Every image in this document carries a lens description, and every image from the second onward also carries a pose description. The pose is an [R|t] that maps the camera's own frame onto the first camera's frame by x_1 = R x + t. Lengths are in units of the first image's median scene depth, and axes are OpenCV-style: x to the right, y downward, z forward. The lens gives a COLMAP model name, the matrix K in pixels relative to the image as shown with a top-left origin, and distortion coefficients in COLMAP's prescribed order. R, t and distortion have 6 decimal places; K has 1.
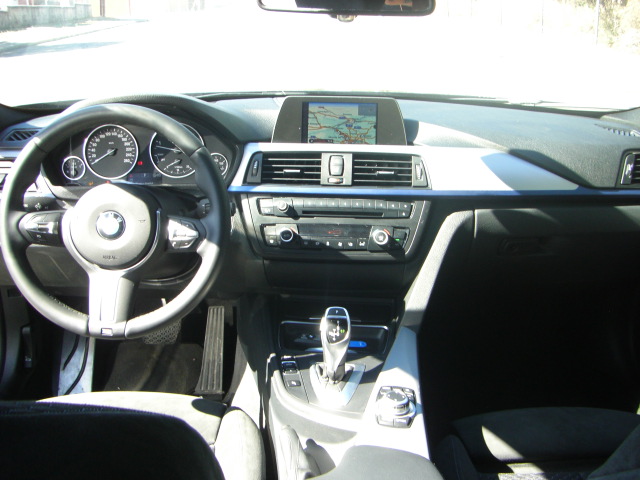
lens RADIAL K [[716.4, 0, 320.9], [0, 716.4, 227.2], [0, 0, 1]] dist [-0.136580, 0.014653]
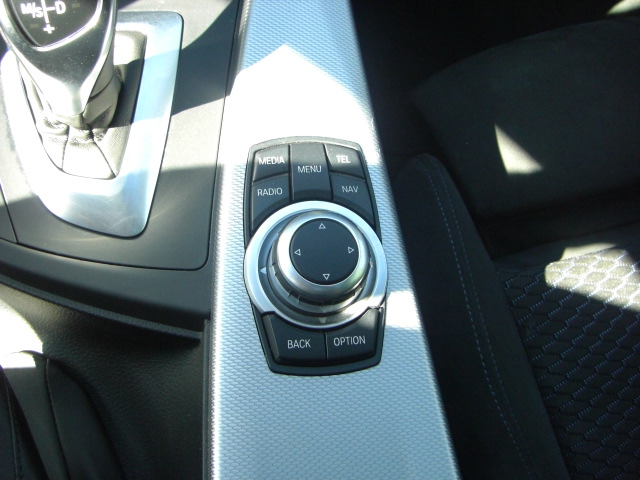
lens RADIAL K [[725.7, 0, 320.0], [0, 725.7, 240.0], [0, 0, 1]] dist [-0.191309, 0.116867]
pose [[0.967248, -0.183267, 0.175628, 0.045656], [-0.016519, 0.644986, 0.764016, 0.017435], [-0.253297, -0.741894, 0.620834, 0.668656]]
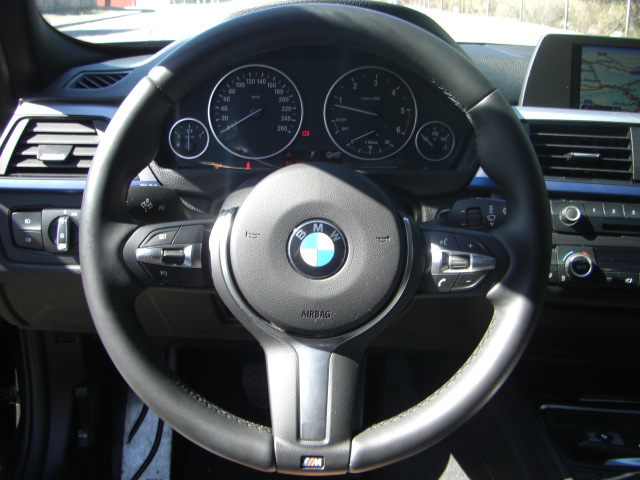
lens RADIAL K [[725.7, 0, 320.0], [0, 725.7, 240.0], [0, 0, 1]] dist [-0.191309, 0.116867]
pose [[0.999674, 0.025510, 0.001061, -0.253969], [-0.025525, 0.999505, 0.018395, -0.014996], [-0.000591, -0.018416, 0.999830, 0.428550]]
